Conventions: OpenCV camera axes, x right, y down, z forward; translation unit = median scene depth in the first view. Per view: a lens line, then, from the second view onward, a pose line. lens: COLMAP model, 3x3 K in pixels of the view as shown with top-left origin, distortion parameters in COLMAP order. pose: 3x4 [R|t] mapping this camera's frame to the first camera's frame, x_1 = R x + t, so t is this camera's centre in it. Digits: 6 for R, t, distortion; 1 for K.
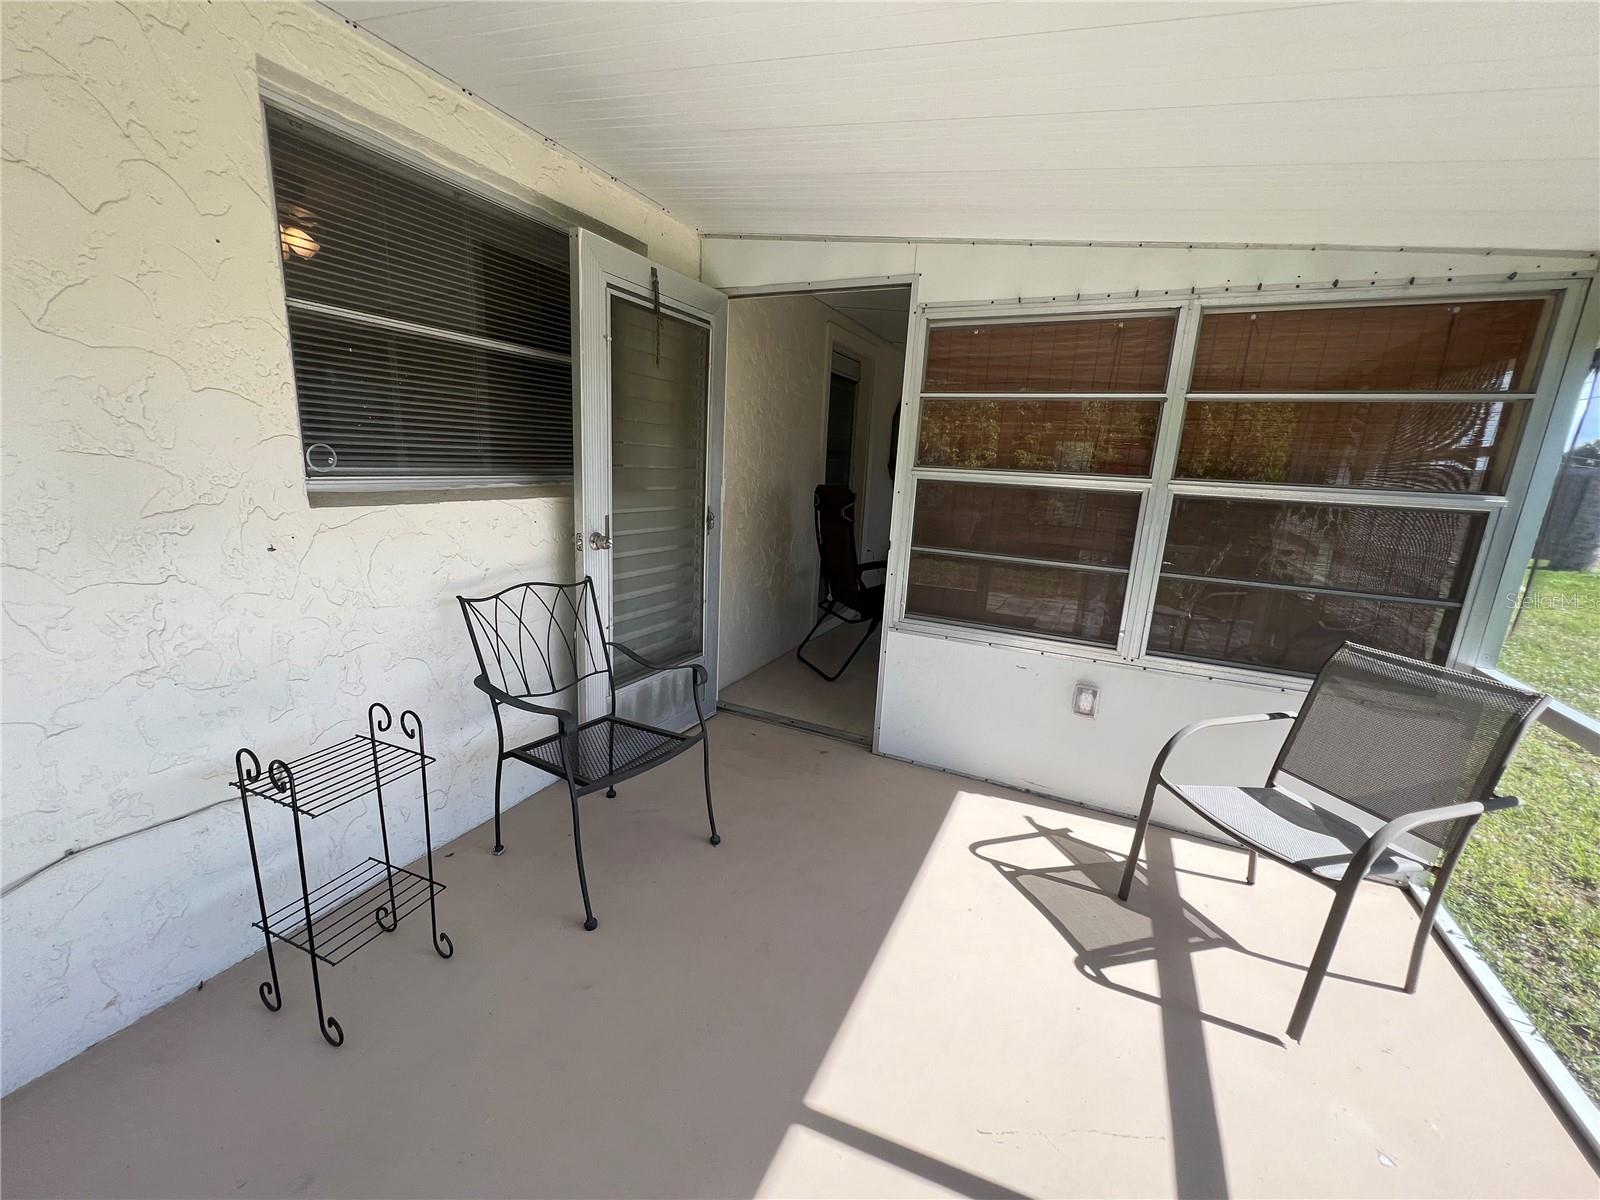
lens RADIAL K [[641.9, 0, 799.8], [0, 641.9, 604.0], [0, 0, 1]] dist [-0.001978, 0.000296]
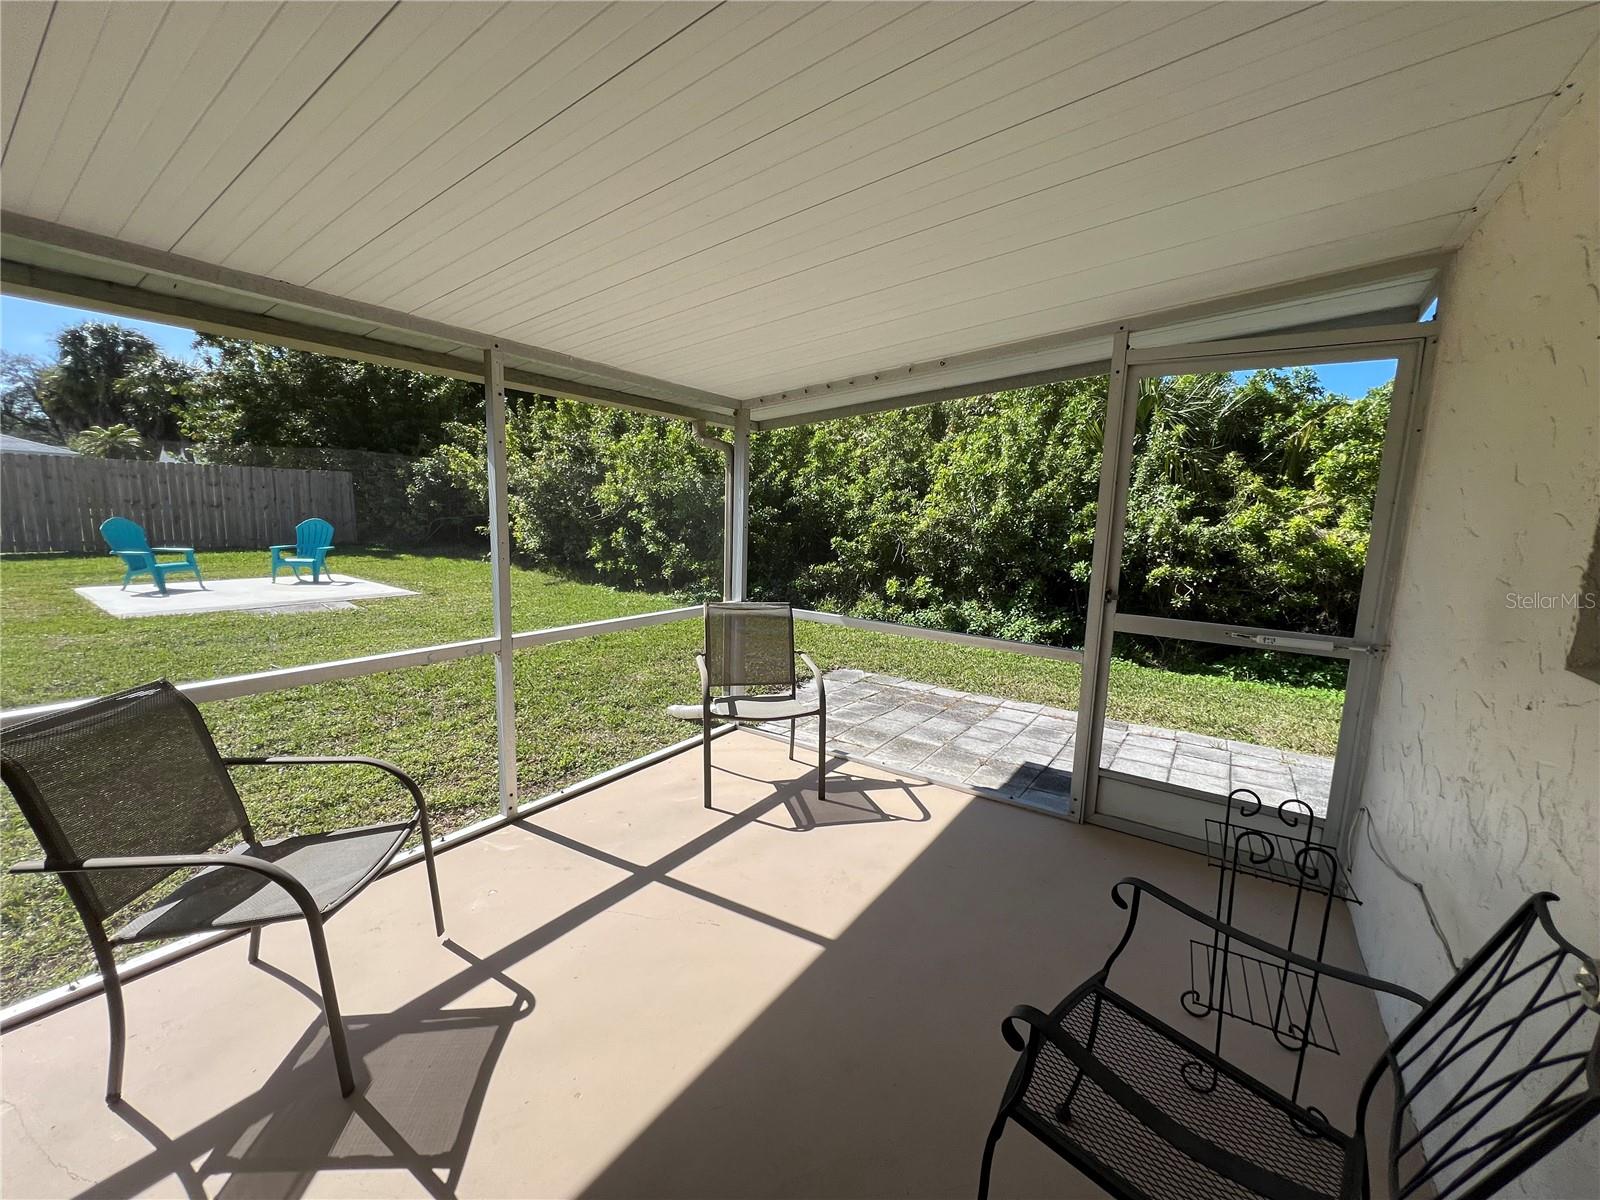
lens RADIAL K [[641.9, 0, 799.8], [0, 641.9, 604.0], [0, 0, 1]] dist [-0.001978, 0.000296]
pose [[-0.984324, -0.110850, 0.137181, -0.035127], [-0.053394, 0.928593, 0.367238, -0.381783], [-0.168094, 0.354157, -0.919955, 1.564176]]
